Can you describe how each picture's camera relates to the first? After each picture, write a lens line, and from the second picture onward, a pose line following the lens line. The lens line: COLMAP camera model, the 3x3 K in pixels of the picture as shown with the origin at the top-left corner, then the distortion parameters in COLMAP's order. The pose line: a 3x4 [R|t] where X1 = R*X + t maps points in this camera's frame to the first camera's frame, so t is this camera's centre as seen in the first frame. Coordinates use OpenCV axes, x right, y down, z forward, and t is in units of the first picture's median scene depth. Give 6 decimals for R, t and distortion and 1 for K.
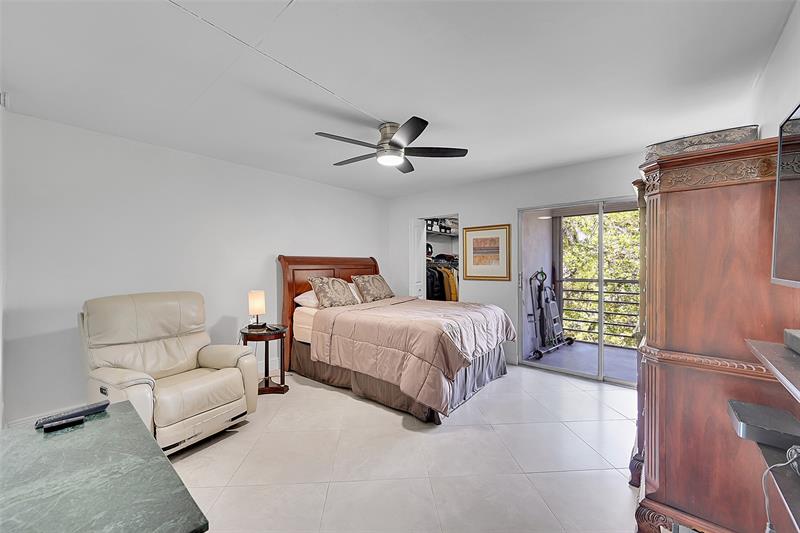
lens RADIAL K [[313.0, 0, 397.6], [0, 313.0, 266.8], [0, 0, 1]] dist [-0.000747, -0.000065]
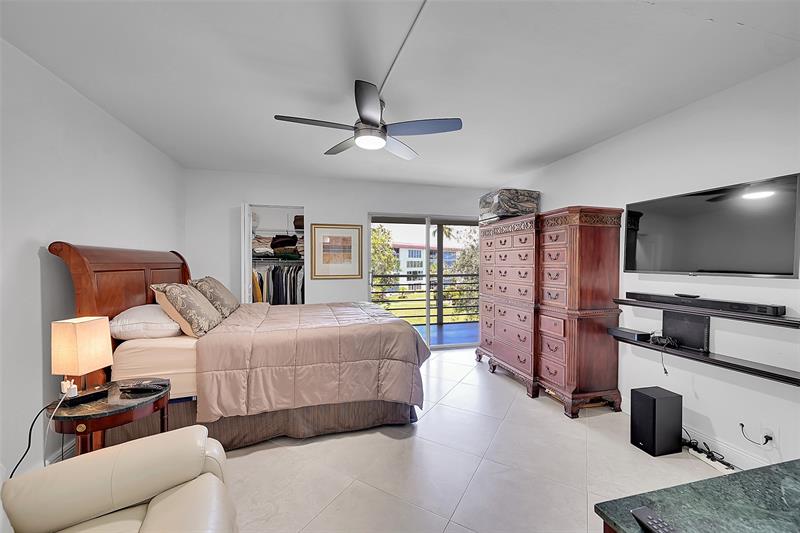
lens RADIAL K [[313.0, 0, 401.5], [0, 313.0, 267.4], [0, 0, 1]] dist [-0.000747, -0.000065]
pose [[0.571912, -0.007376, 0.820282, -0.435644], [0.003286, 0.999972, 0.006701, 0.000174], [-0.820308, -0.001137, 0.571920, 0.278551]]
